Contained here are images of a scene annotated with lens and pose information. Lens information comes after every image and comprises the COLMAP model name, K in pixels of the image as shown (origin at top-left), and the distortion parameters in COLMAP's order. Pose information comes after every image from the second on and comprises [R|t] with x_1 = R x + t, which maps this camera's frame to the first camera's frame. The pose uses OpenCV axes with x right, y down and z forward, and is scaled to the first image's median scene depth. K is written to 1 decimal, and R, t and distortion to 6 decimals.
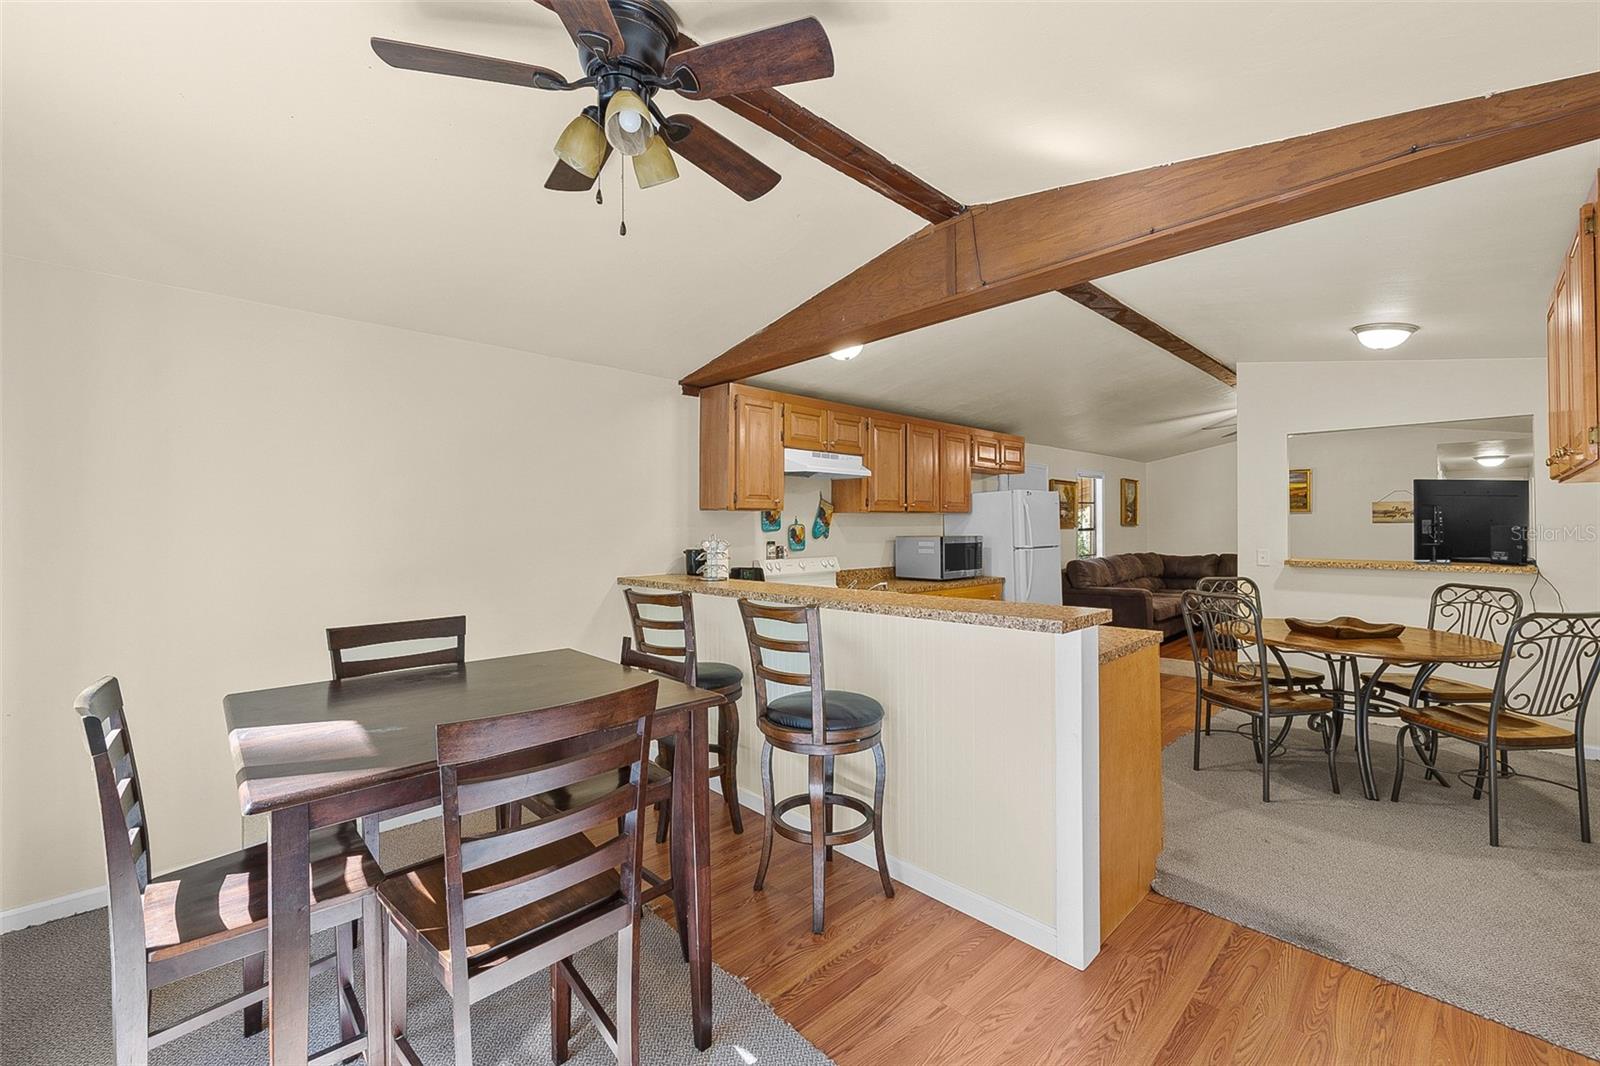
lens RADIAL K [[645.0, 0, 800.0], [0, 645.0, 533.0], [0, 0, 1]] dist [-0.001324, -0.000168]
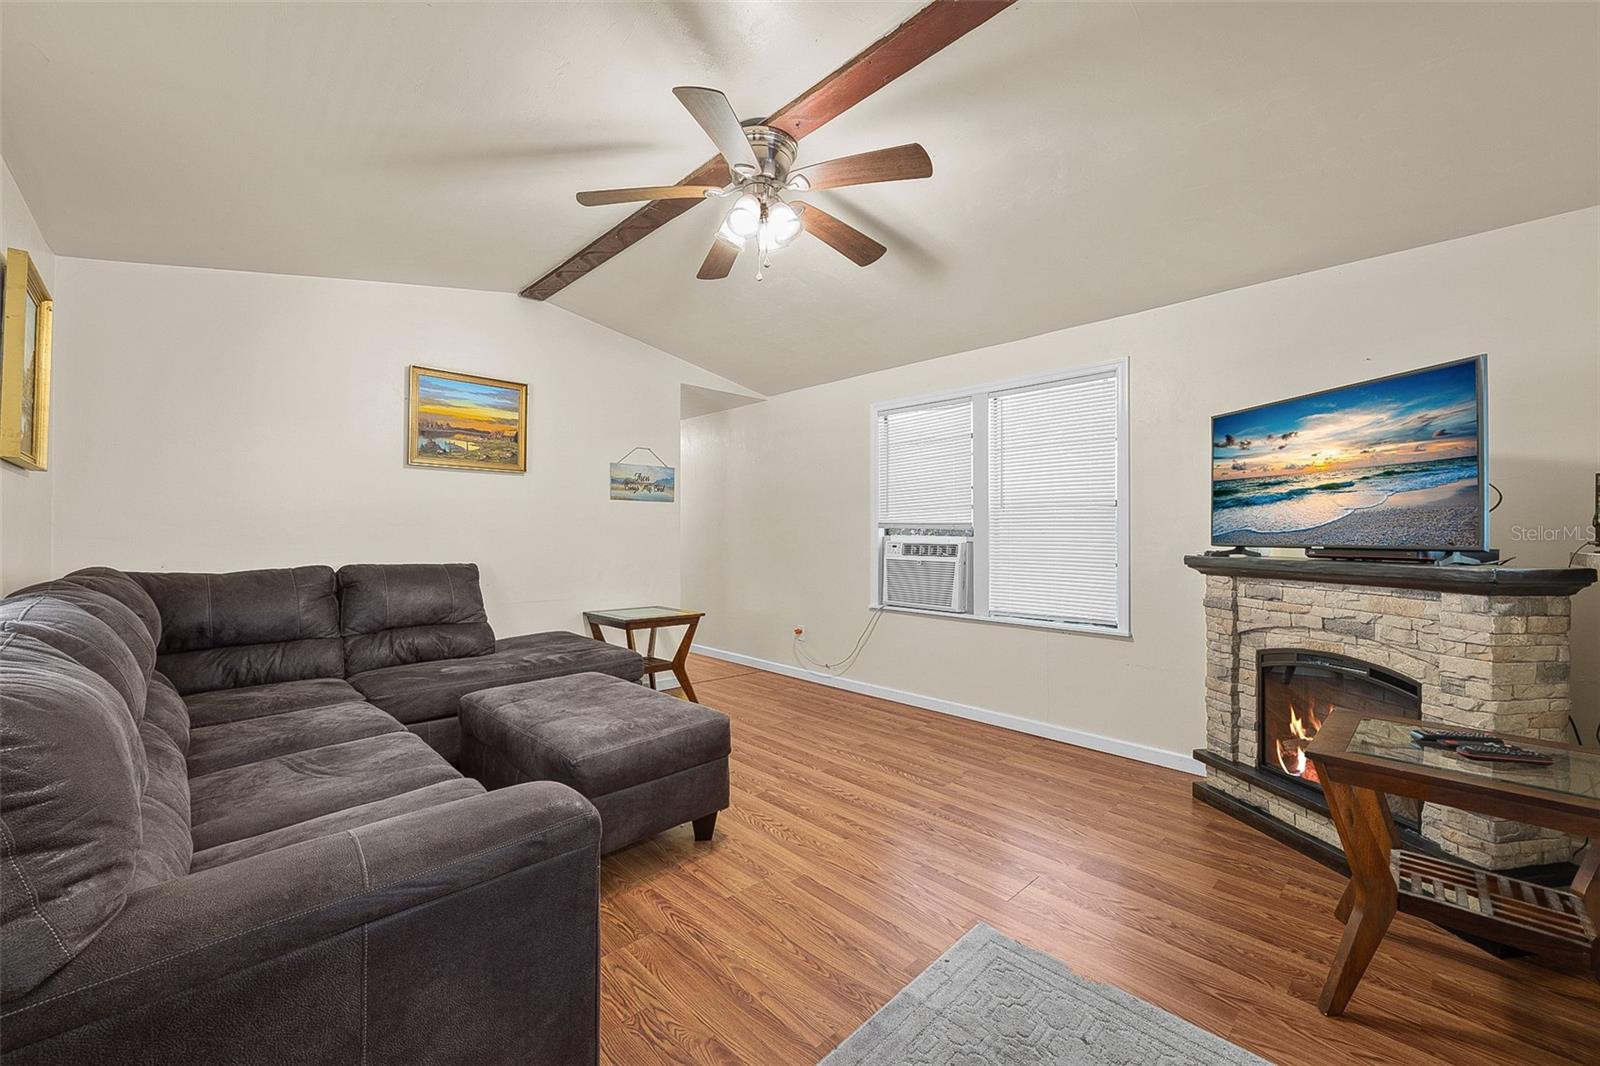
lens RADIAL K [[635.6, 0, 794.7], [0, 635.6, 531.3], [0, 0, 1]] dist [-0.001664, -0.000232]
pose [[-0.001073, 0.009607, 0.999953, 0.518222], [-0.000218, 0.999954, -0.009608, 0.029824], [-0.999999, -0.000228, -0.001070, 1.345124]]
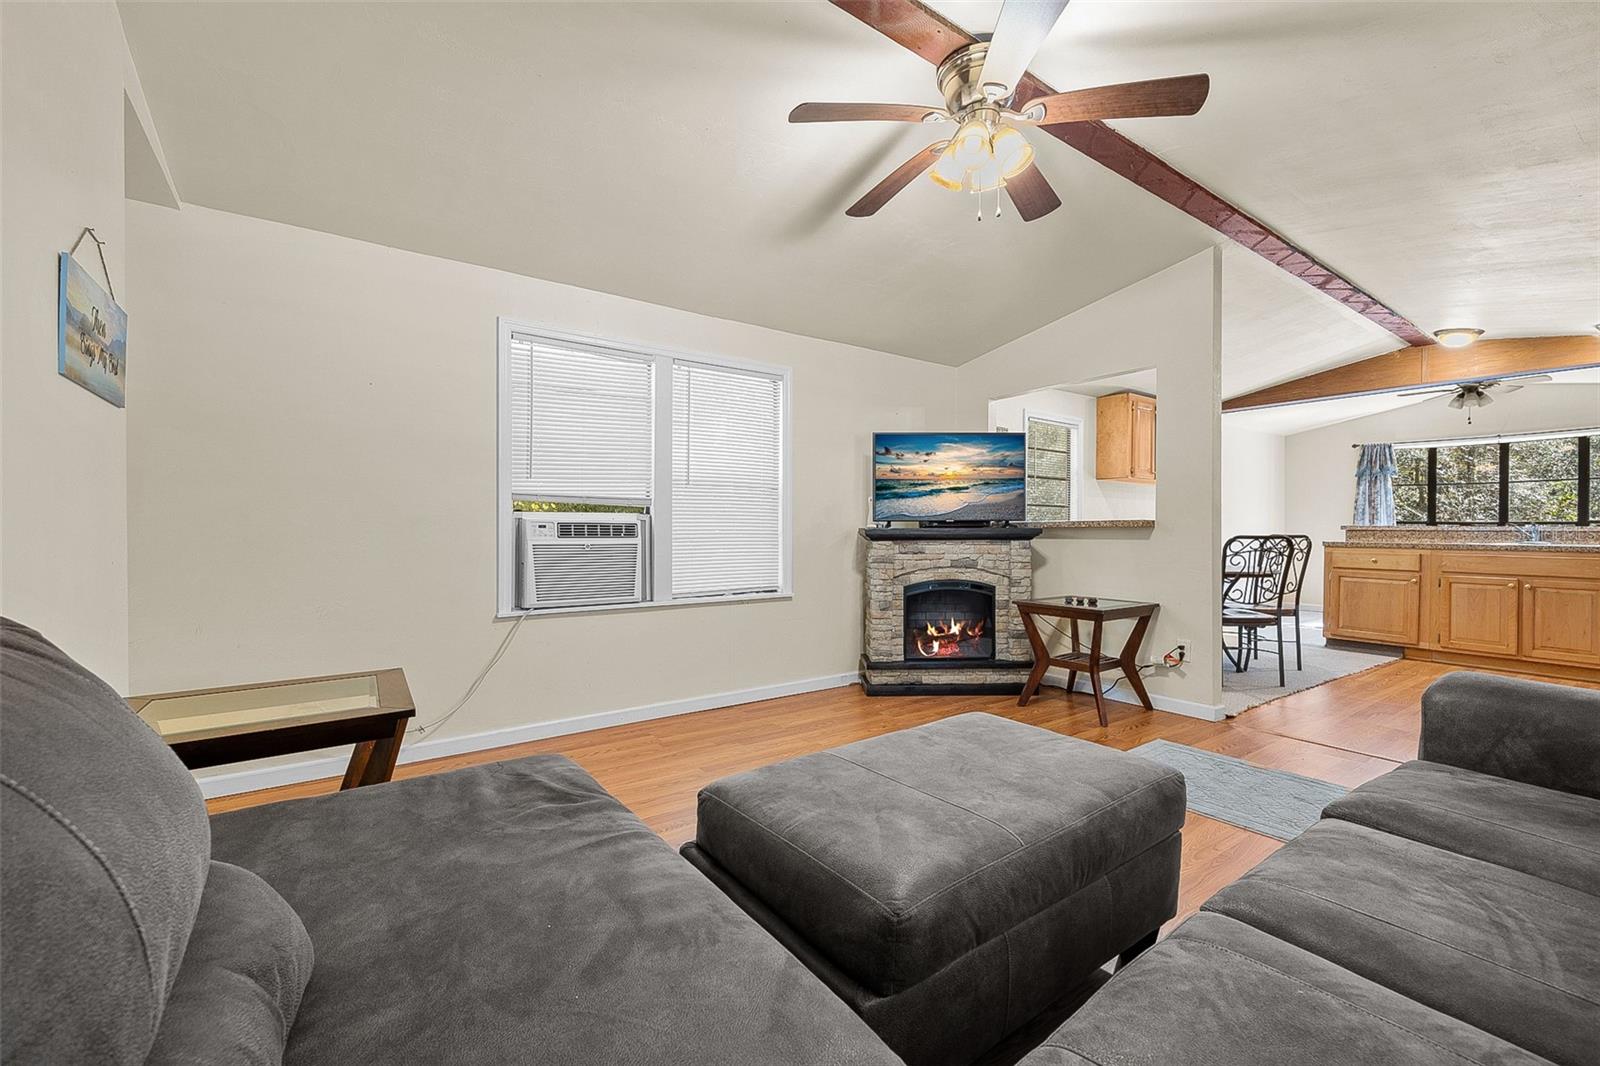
lens RADIAL K [[655.3, 0, 800.0], [0, 655.3, 533.0], [0, 0, 1]] dist [0.000305, 0.000186]
pose [[-0.989895, 0.004793, 0.141719, 1.069188], [0.006156, 0.999939, 0.009177, 0.044588], [-0.141666, 0.009957, -0.989864, 1.842617]]
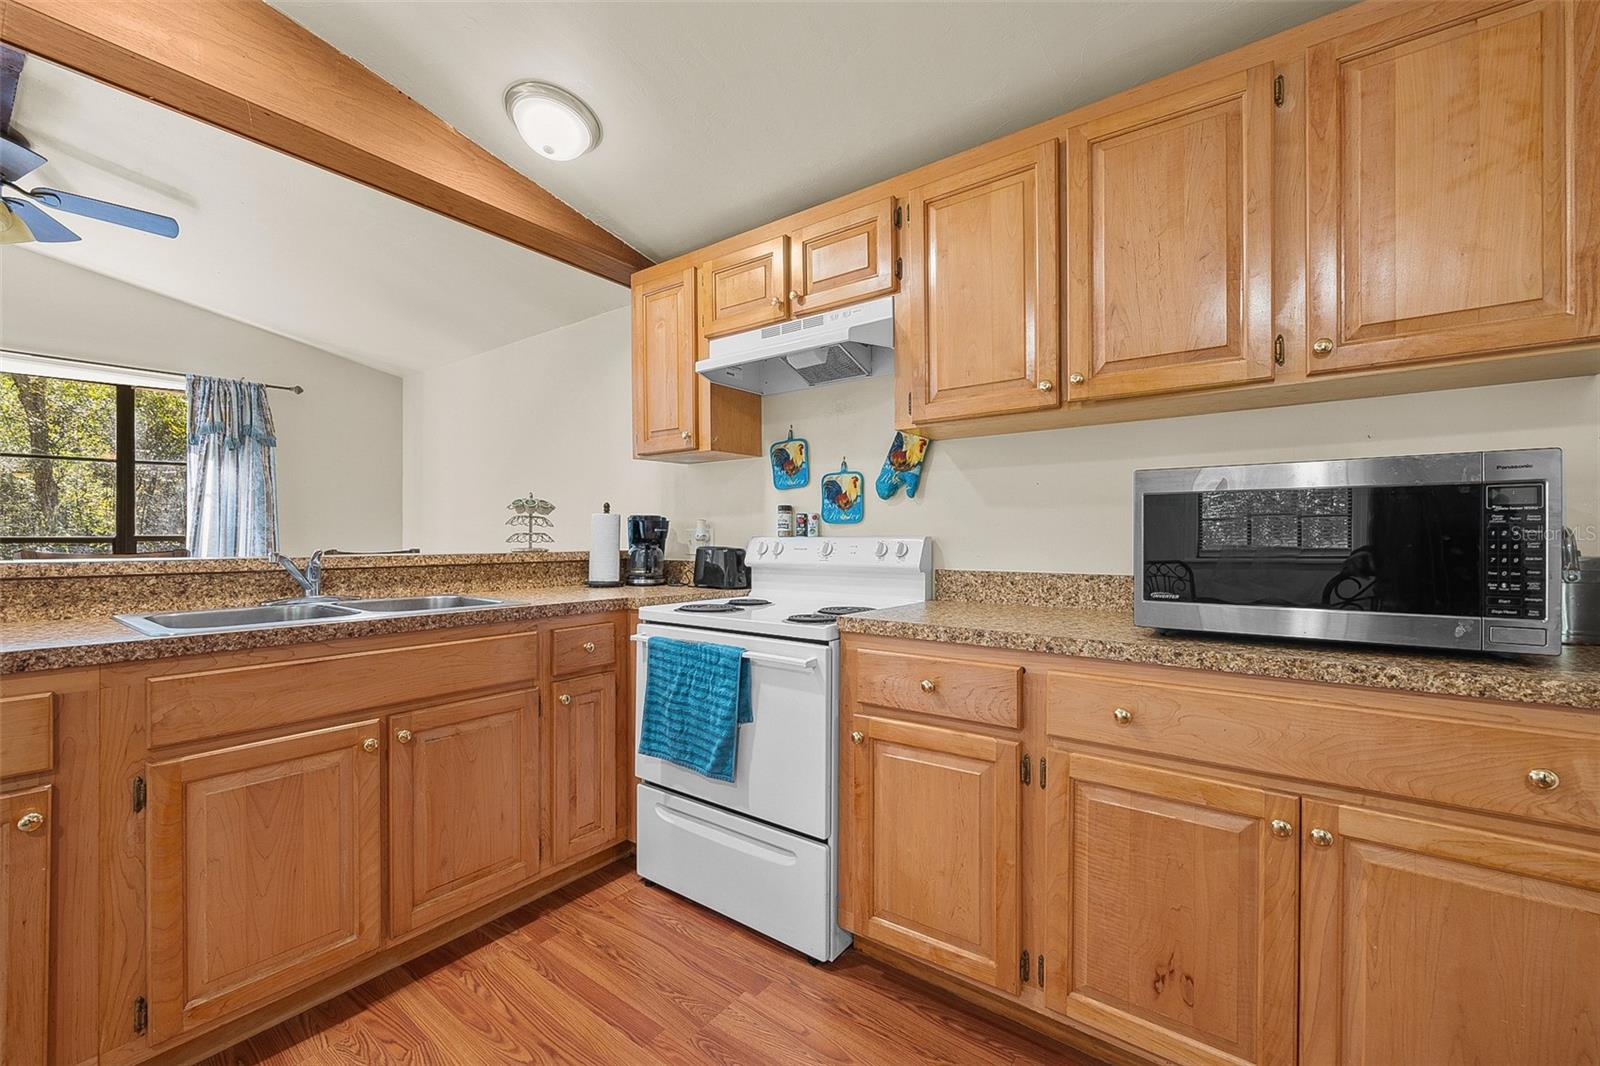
lens RADIAL K [[644.9, 0, 796.3], [0, 644.9, 539.5], [0, 0, 1]] dist [-0.002491, -0.000026]
pose [[0.172537, 0.011191, -0.984940, 0.488458], [-0.002420, 0.999937, 0.010937, 0.034074], [0.985000, 0.000496, 0.172553, 0.849881]]
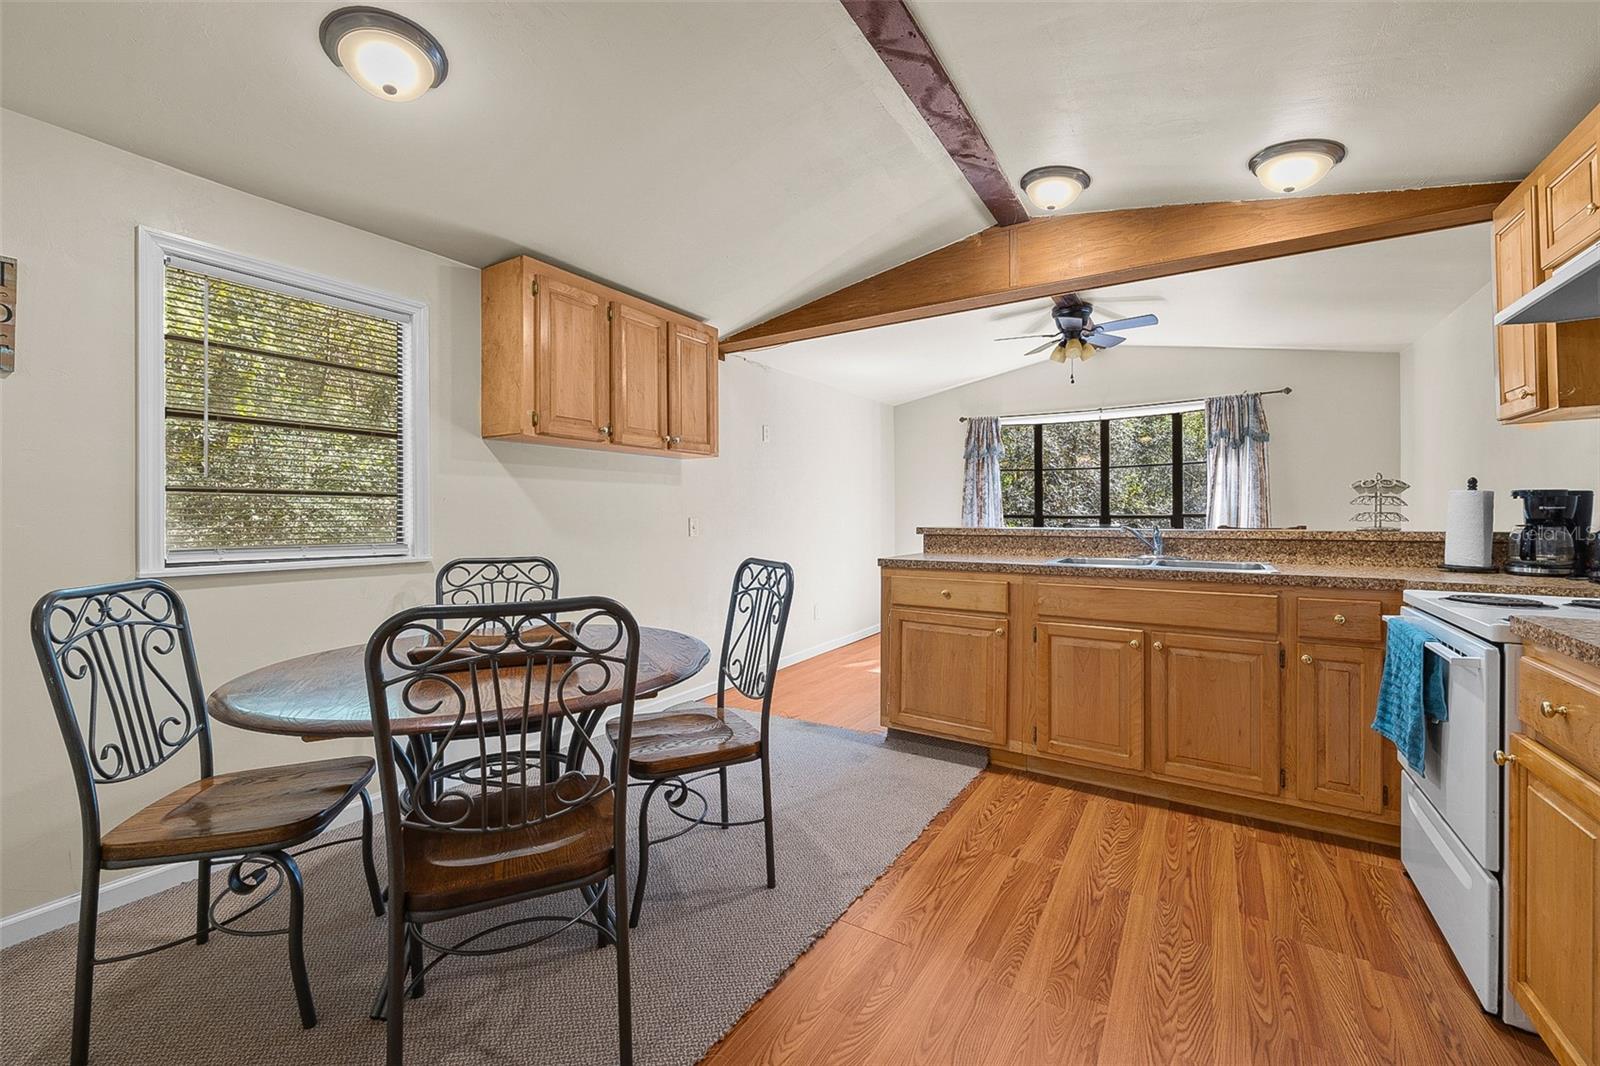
lens RADIAL K [[645.6, 0, 798.8], [0, 645.6, 517.7], [0, 0, 1]] dist [-0.000280, 0.000004]
pose [[-0.968292, 0.014719, -0.249388, 0.535719], [0.013056, 0.999880, 0.008318, 0.028581], [0.249480, 0.004799, -0.968368, 1.143899]]
